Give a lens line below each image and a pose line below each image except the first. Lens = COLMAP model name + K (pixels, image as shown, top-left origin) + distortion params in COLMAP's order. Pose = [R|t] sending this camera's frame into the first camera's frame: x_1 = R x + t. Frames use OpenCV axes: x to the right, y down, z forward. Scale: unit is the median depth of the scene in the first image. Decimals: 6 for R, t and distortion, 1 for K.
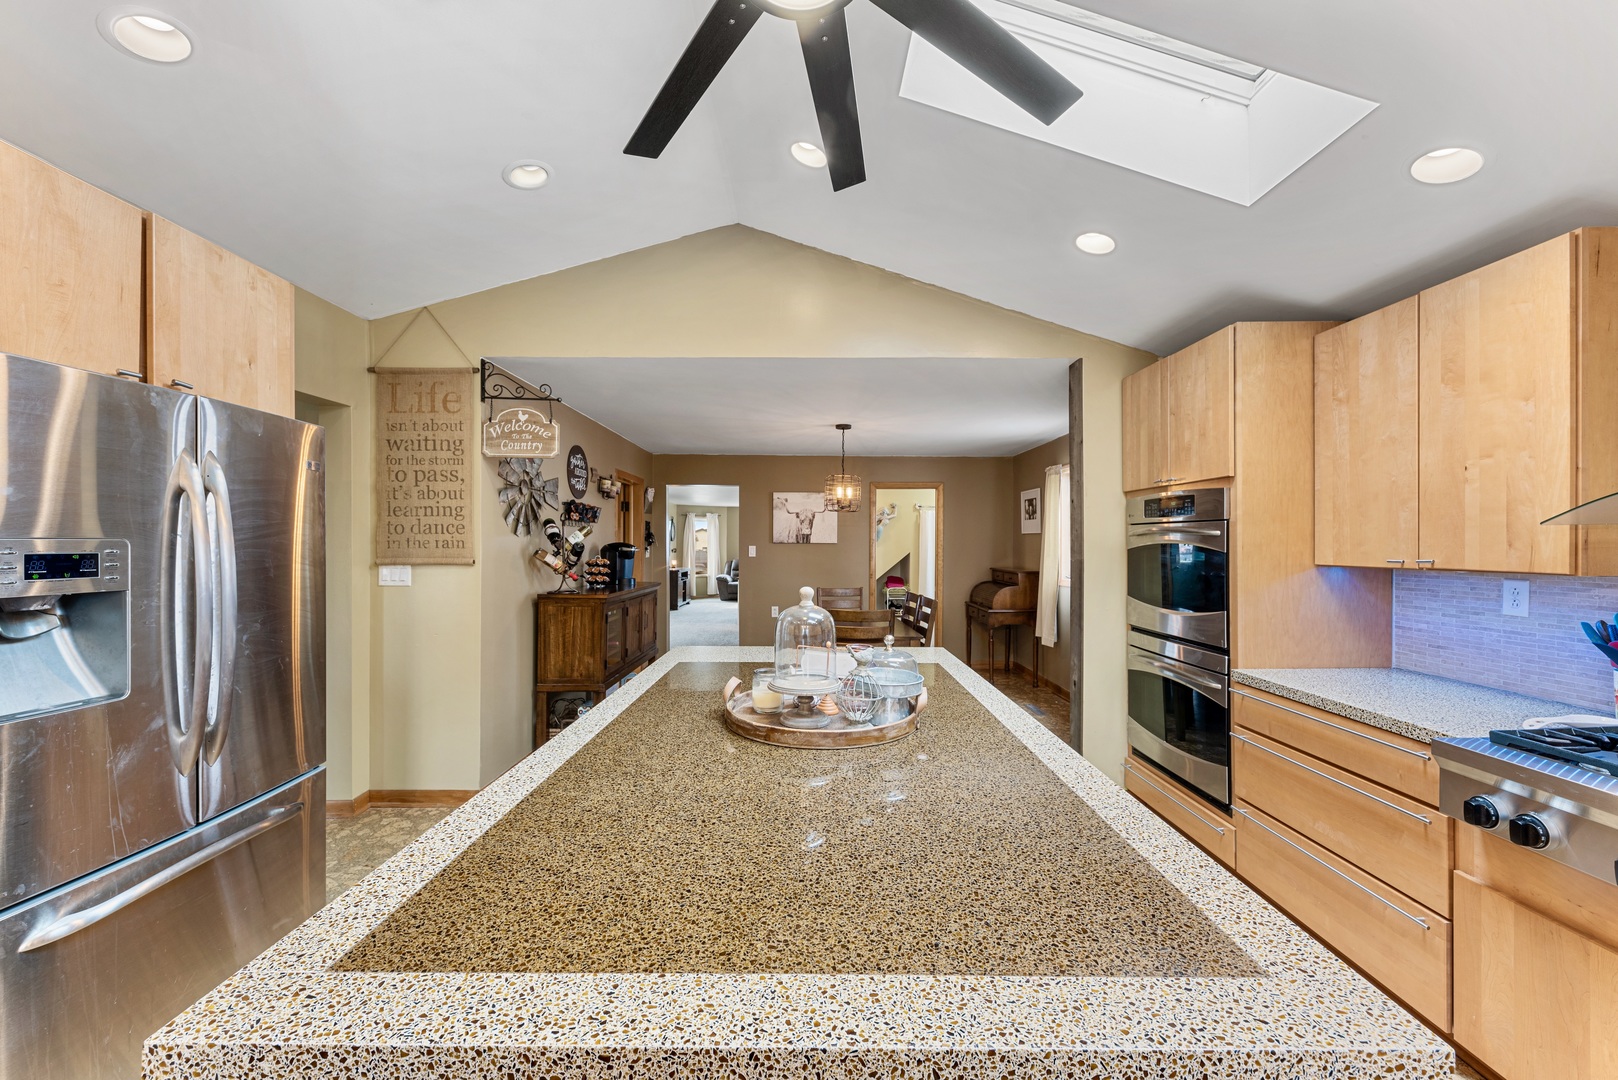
lens RADIAL K [[640.3, 0, 809.6], [0, 640.3, 540.3], [0, 0, 1]] dist [-0.000430, -0.000031]
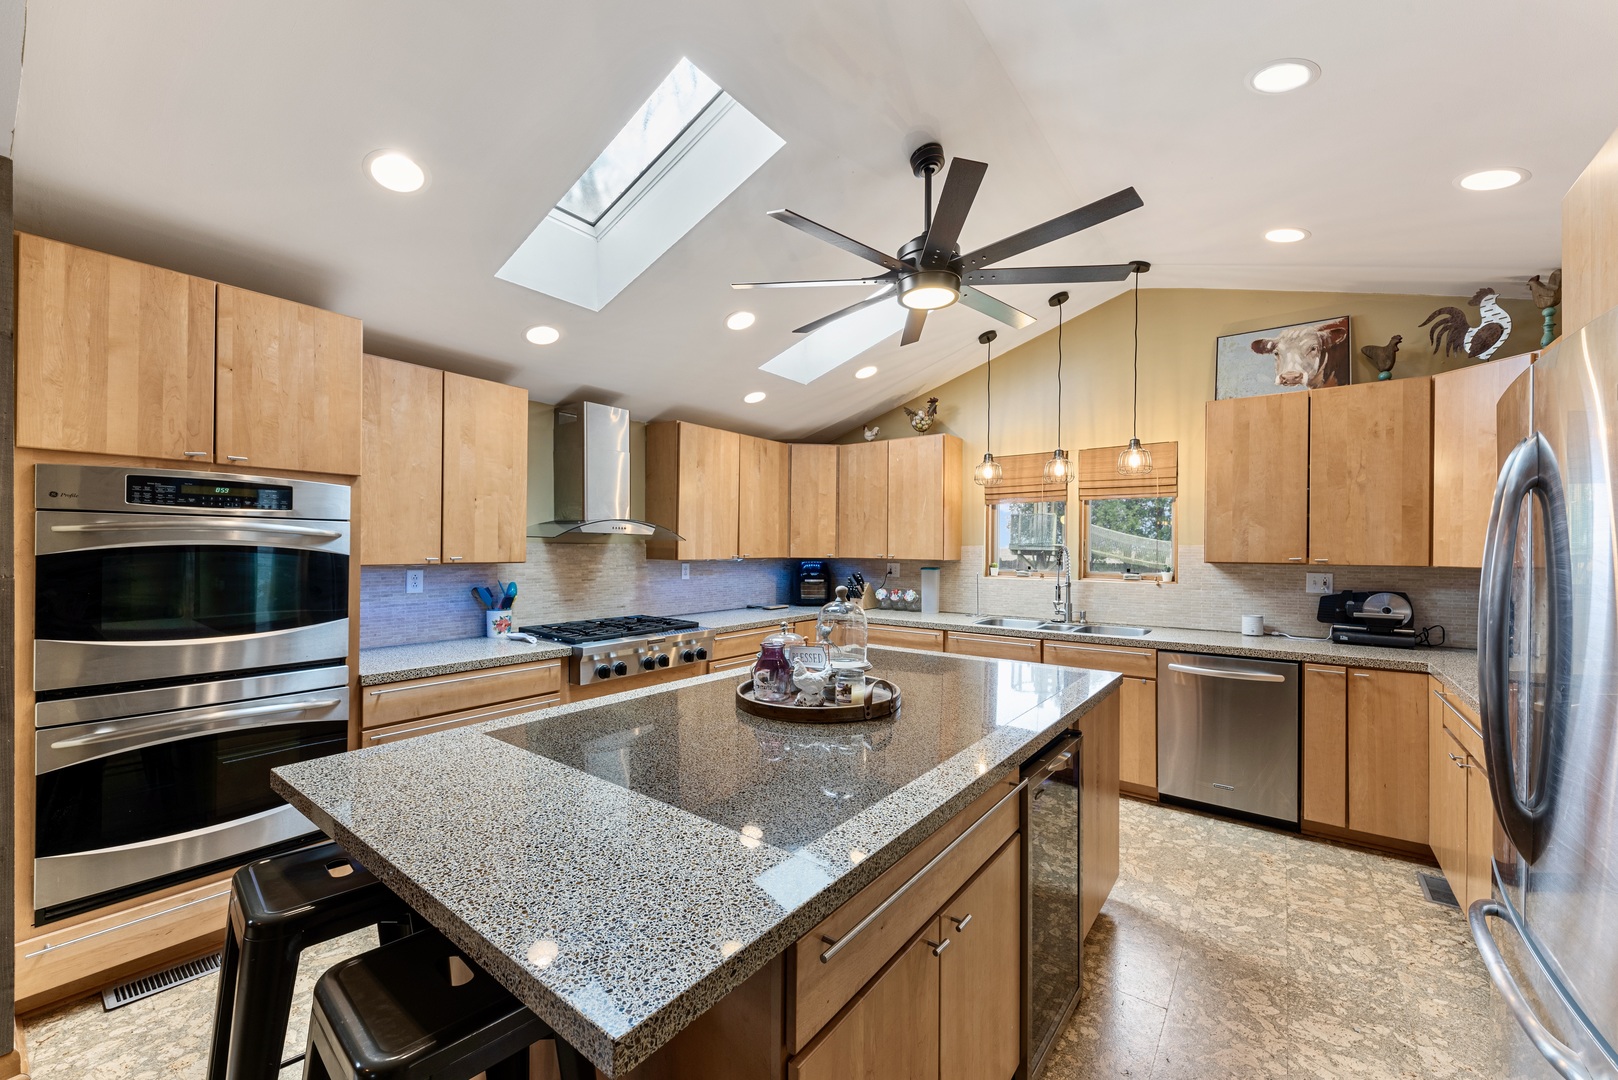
lens RADIAL K [[640.3, 0, 809.2], [0, 640.3, 546.6], [0, 0, 1]] dist [-0.000430, -0.000031]
pose [[-0.791045, -0.007061, 0.611717, -0.569753], [-0.010535, 0.999942, -0.002080, 0.000283], [-0.611667, -0.008090, -0.791074, 1.620366]]
